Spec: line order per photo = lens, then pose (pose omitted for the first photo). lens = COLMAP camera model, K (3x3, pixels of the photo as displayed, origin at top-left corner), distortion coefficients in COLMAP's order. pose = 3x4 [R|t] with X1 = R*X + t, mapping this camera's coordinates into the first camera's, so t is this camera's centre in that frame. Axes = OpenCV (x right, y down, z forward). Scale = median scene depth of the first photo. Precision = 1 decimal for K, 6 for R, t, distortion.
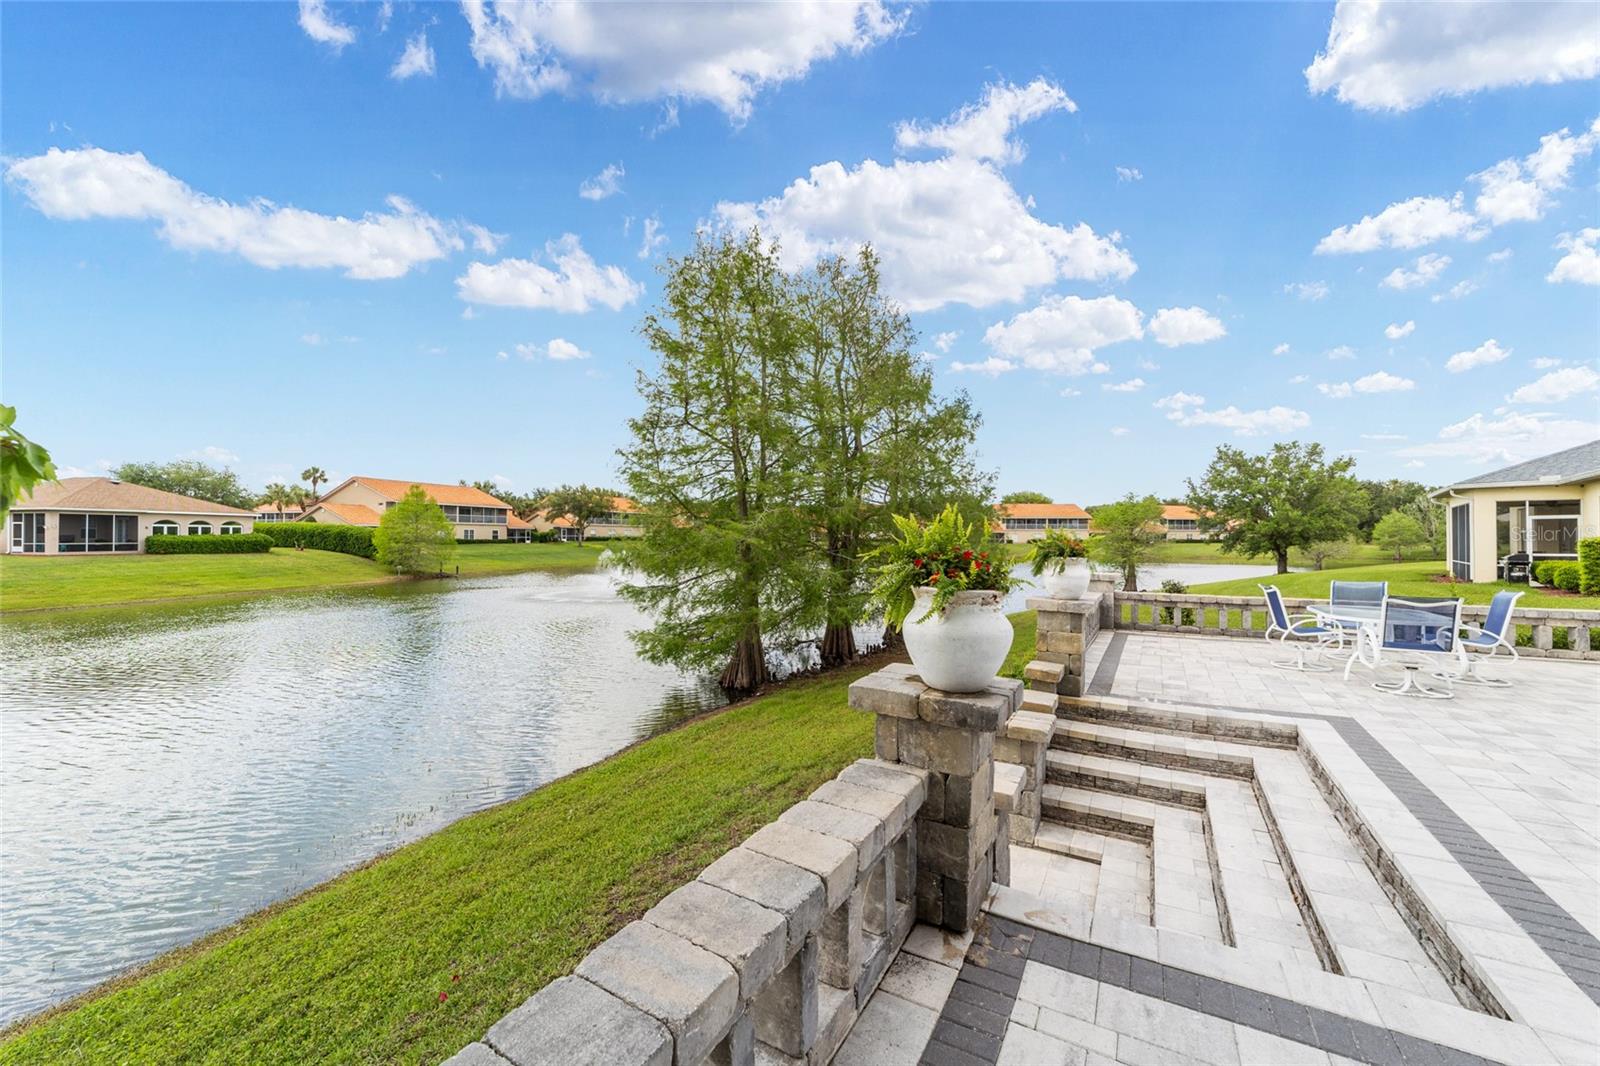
lens RADIAL K [[613.3, 0, 793.6], [0, 613.3, 535.1], [0, 0, 1]] dist [-0.018663, 0.010504]
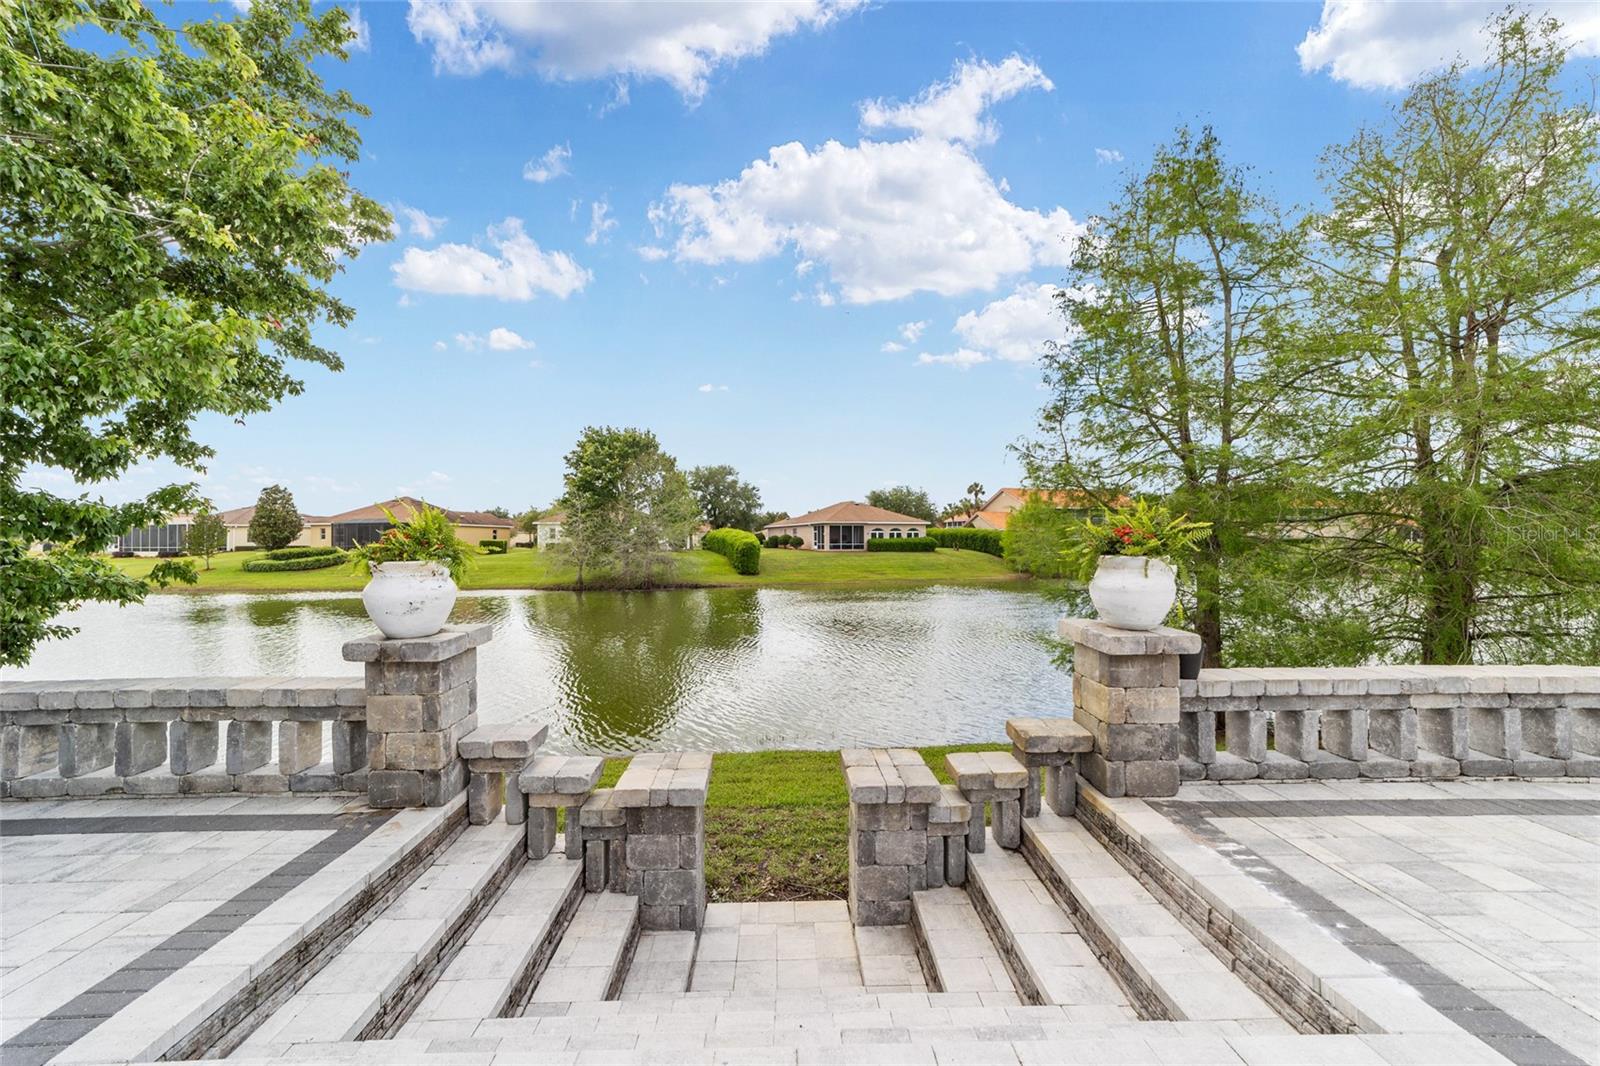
lens RADIAL K [[613.3, 0, 793.6], [0, 613.3, 535.1], [0, 0, 1]] dist [-0.018663, 0.010504]
pose [[0.533595, -0.009567, -0.845686, 0.109396], [0.004941, 0.999954, -0.008195, 0.003277], [0.845726, 0.000195, 0.533618, 0.060196]]
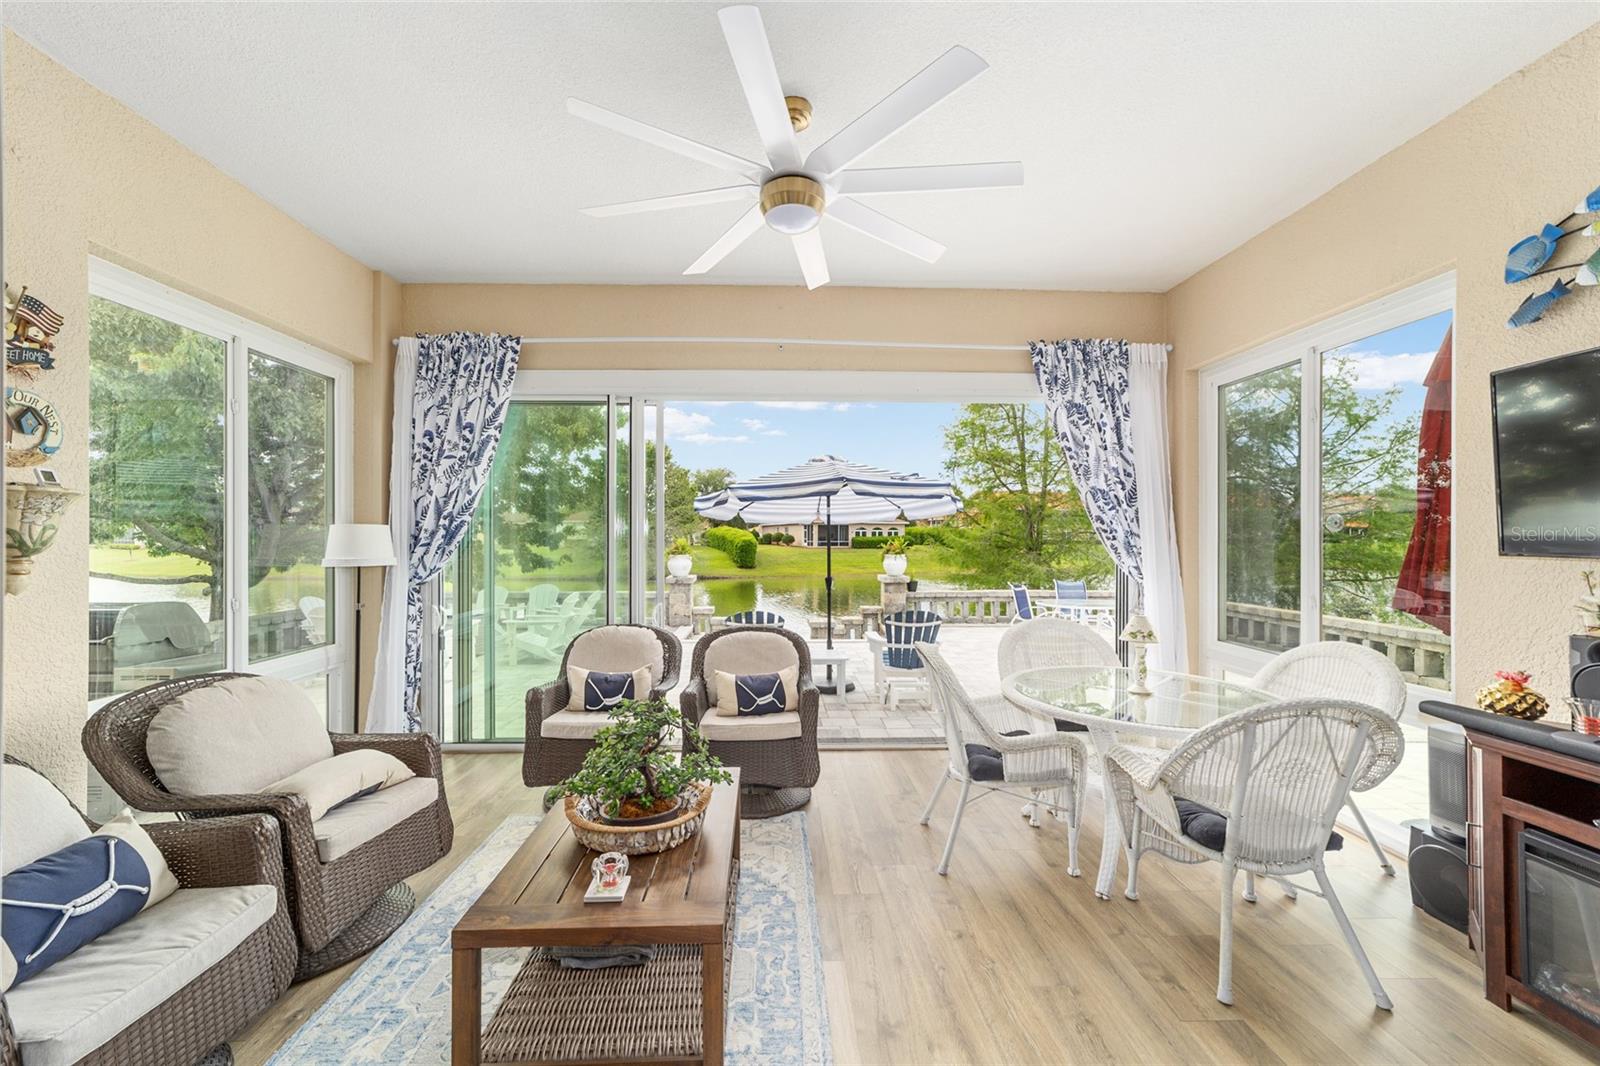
lens RADIAL K [[613.3, 0, 793.6], [0, 613.3, 535.1], [0, 0, 1]] dist [-0.018663, 0.010504]
pose [[0.546014, -0.001239, -0.837775, 0.269883], [0.000535, 0.999999, -0.001130, -0.002667], [0.837776, 0.000168, 0.546015, -0.045524]]
